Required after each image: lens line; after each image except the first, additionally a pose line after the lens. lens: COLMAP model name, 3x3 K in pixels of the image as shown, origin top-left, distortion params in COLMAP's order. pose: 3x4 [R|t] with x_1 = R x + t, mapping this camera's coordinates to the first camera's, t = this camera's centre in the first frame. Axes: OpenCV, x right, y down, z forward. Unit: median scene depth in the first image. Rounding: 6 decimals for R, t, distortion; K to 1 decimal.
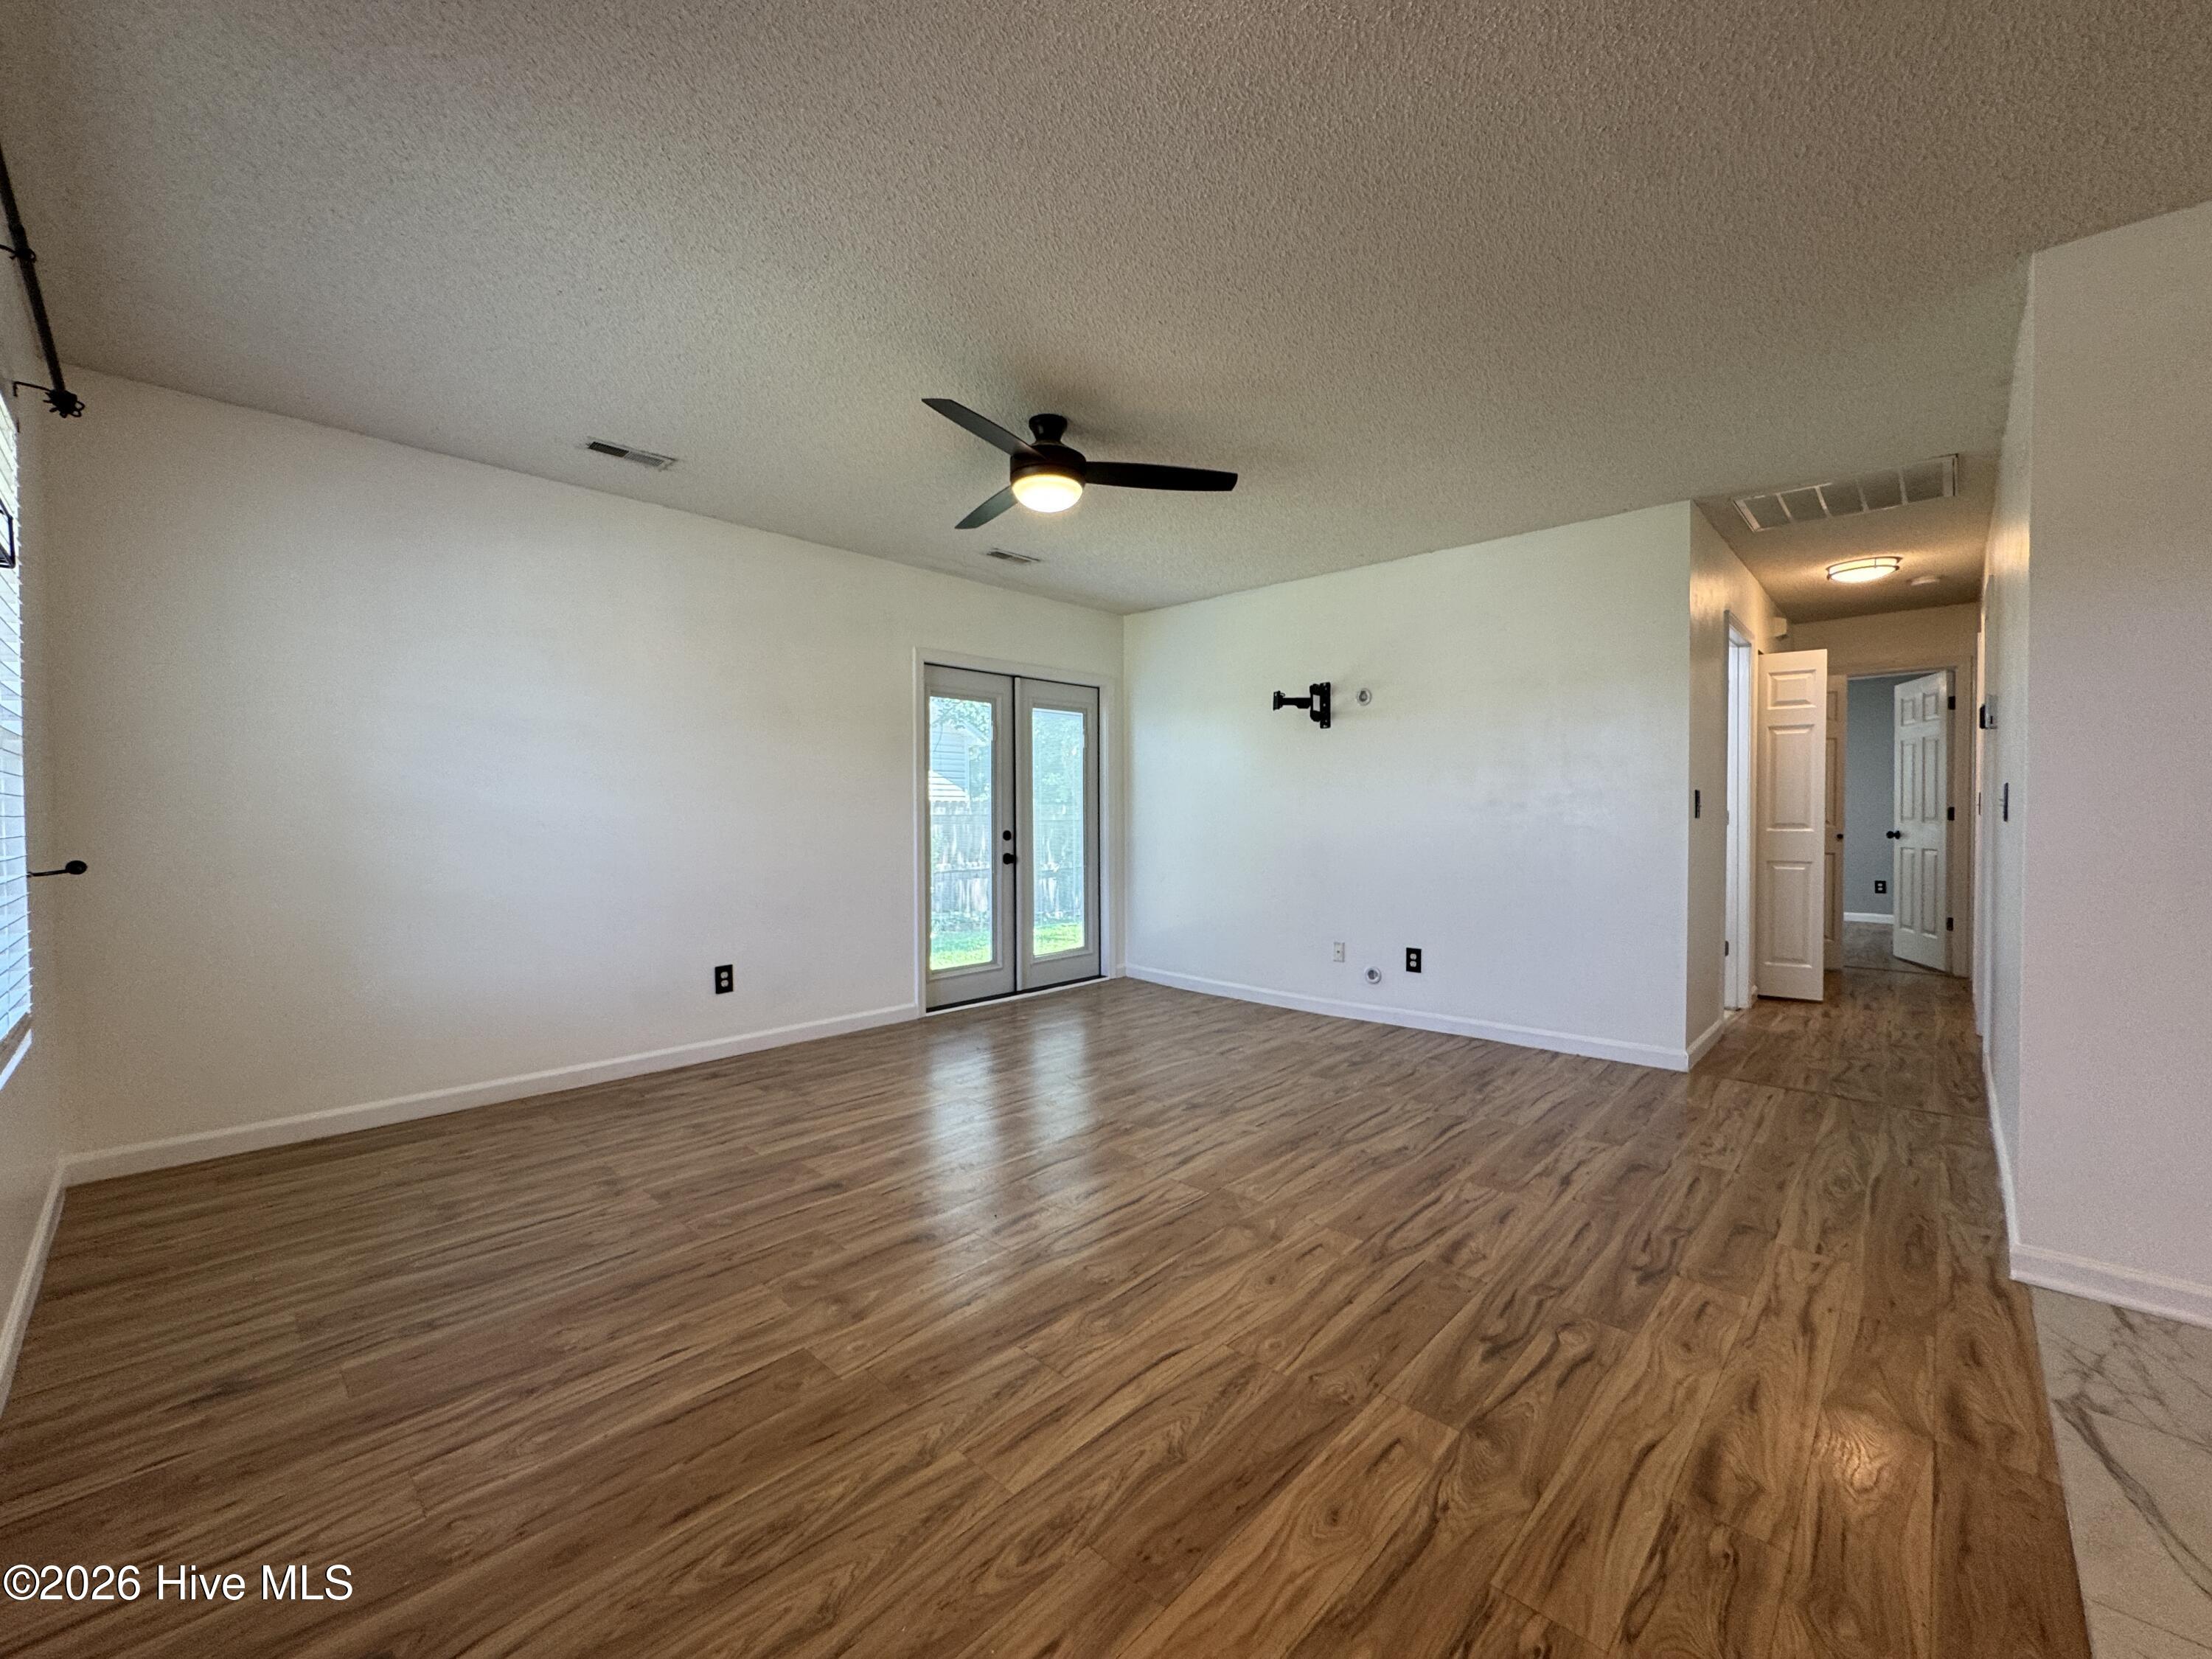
lens RADIAL K [[884.8, 0, 1102.9], [0, 884.8, 823.4], [0, 0, 1]] dist [-0.002036, 0.000611]
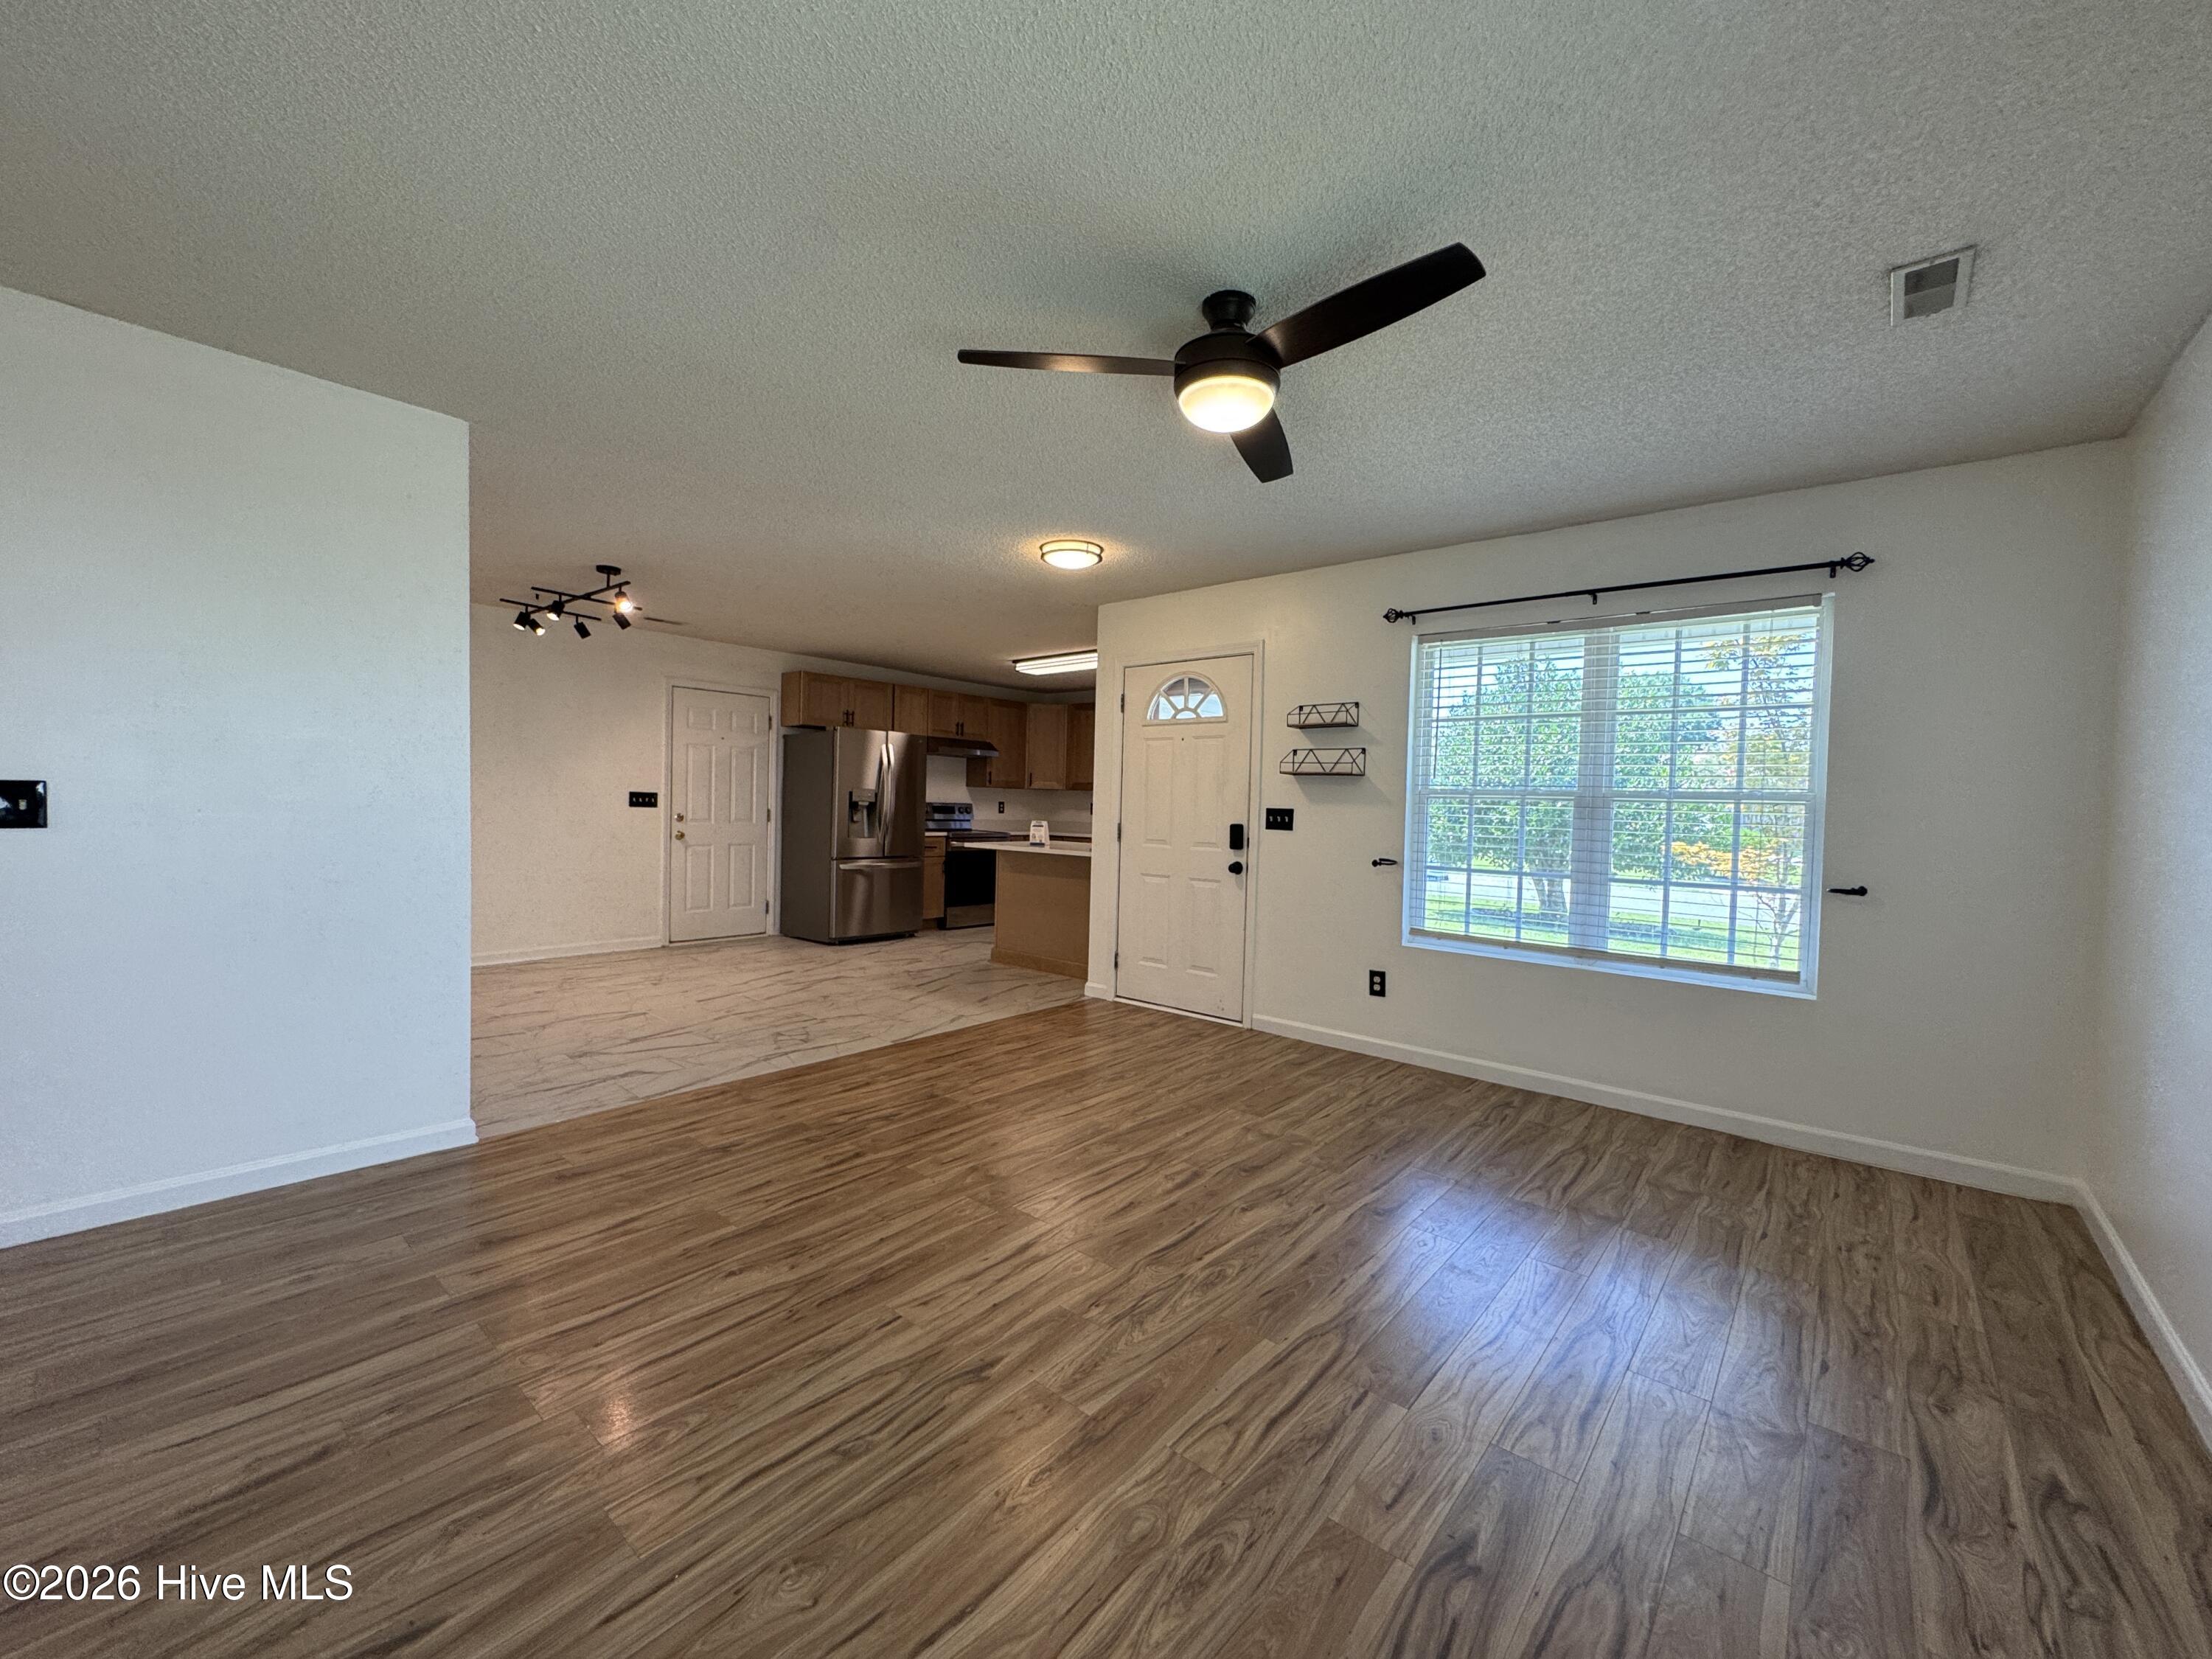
lens RADIAL K [[884.8, 0, 1106.1], [0, 884.8, 827.9], [0, 0, 1]] dist [-0.002036, 0.000611]
pose [[-0.998131, -0.022671, -0.056745, 0.095028], [-0.024931, 0.998911, 0.039448, -0.075351], [0.055789, 0.040789, -0.997609, 2.378149]]
